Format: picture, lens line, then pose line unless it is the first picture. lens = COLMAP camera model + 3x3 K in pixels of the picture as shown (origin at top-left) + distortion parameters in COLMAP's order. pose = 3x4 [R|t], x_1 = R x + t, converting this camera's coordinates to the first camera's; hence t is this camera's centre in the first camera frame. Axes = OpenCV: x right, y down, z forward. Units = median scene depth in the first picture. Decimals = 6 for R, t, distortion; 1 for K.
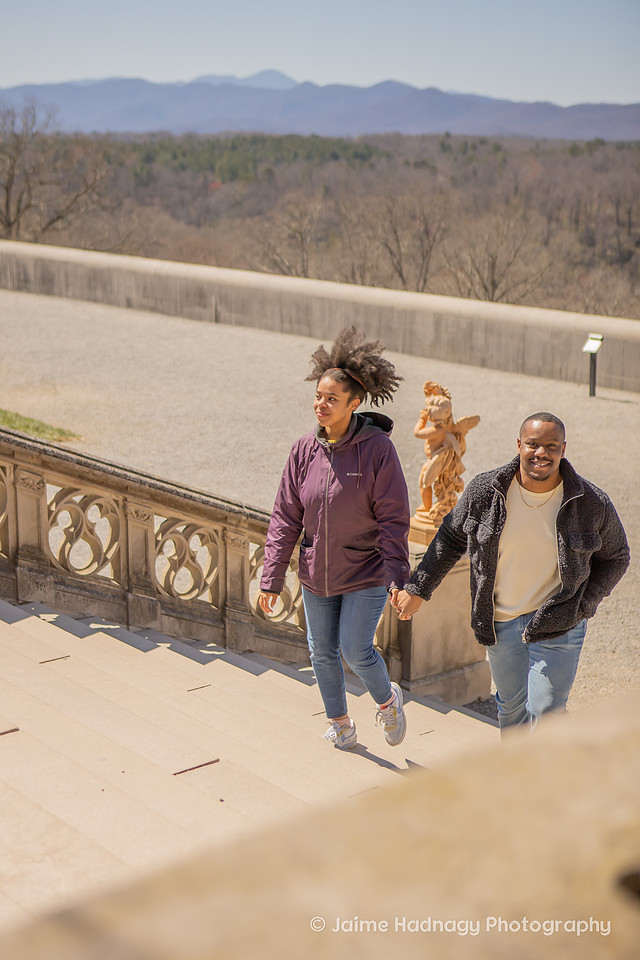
lens RADIAL K [[1449.1, 0, 311.7], [0, 1449.1, 477.5], [0, 0, 1]] dist [0.029800, 0.000000]
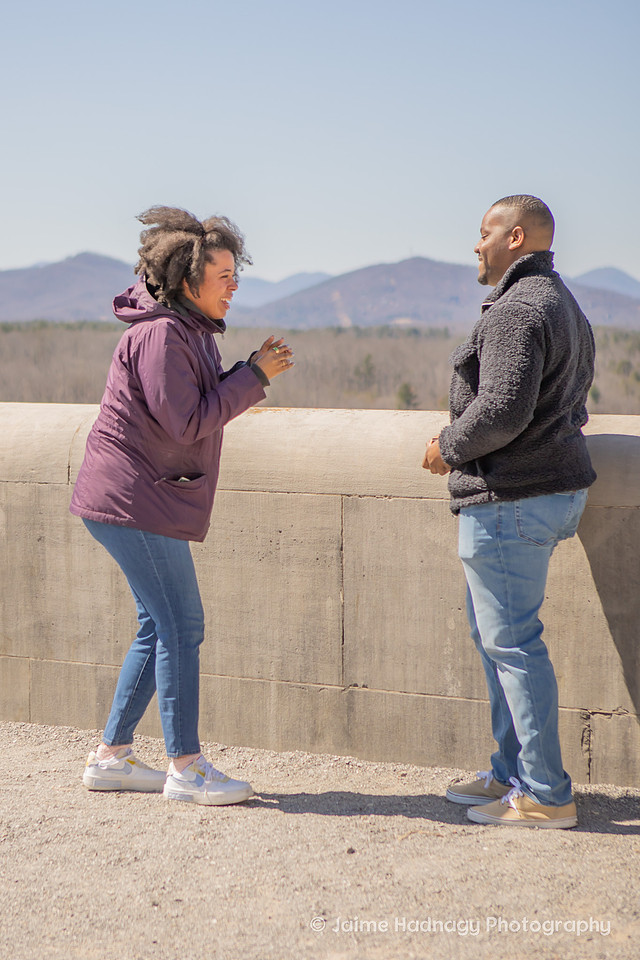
lens RADIAL K [[2283.3, 0, 228.3], [0, 2283.3, 479.6], [0, 0, 1]] dist [0.133936, 0.000000]
pose [[0.954764, -0.041045, 0.294517, 0.036762], [0.087232, 0.985513, -0.145446, -0.052172], [-0.284280, 0.164558, 0.944513, 0.583265]]
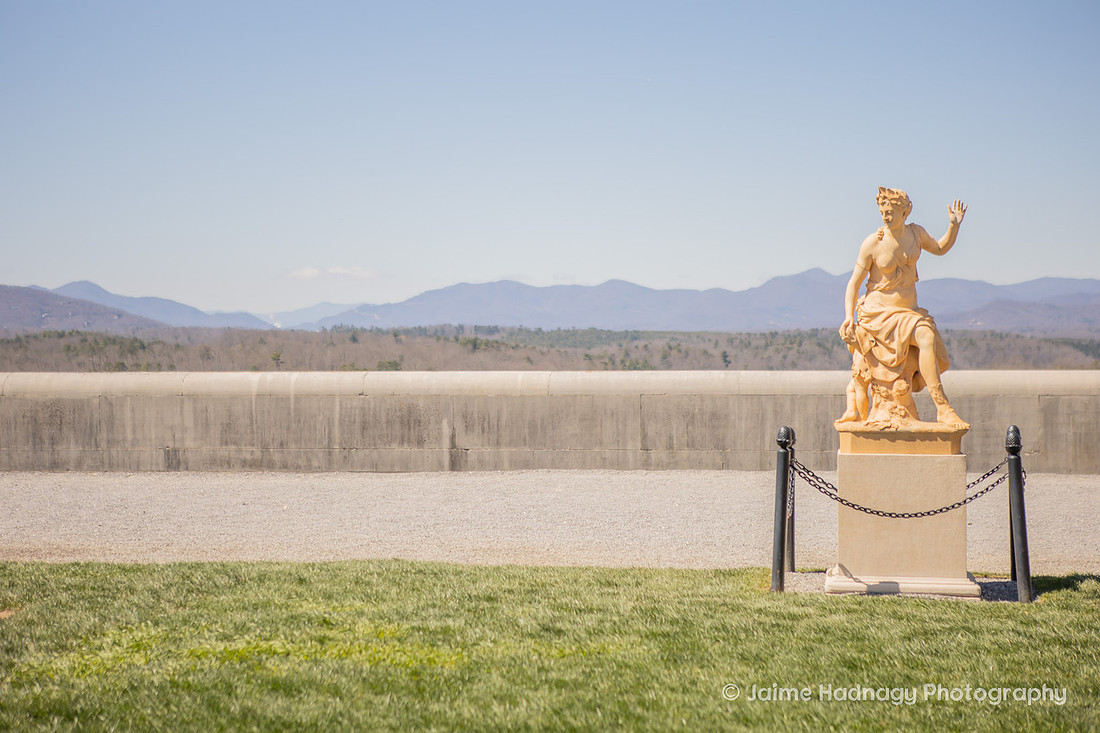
lens RADIAL K [[1941.1, 0, 550.9], [0, 1941.1, 356.2], [0, 0, 1]] dist [0.110777, 0.000000]
pose [[0.772111, -0.032794, 0.634640, -0.496271], [0.164385, 0.974984, -0.149612, -0.035718], [-0.613858, 0.219842, 0.758187, 0.436895]]
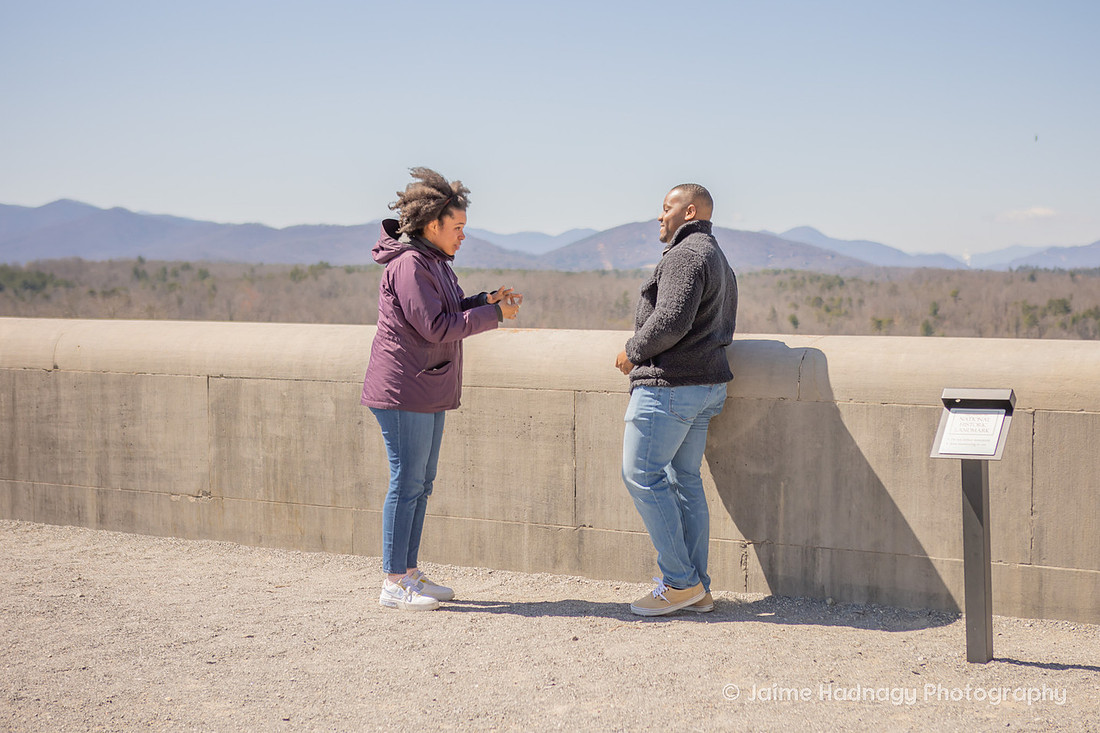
lens RADIAL K [[1736.2, 0, 605.7], [0, 1736.2, 382.0], [0, 0, 1]] dist [0.025315, 0.000000]
pose [[0.938894, -0.040062, 0.341868, 0.035437], [0.094177, 0.985204, -0.143192, -0.048547], [-0.331073, 0.166638, 0.928775, 0.566872]]
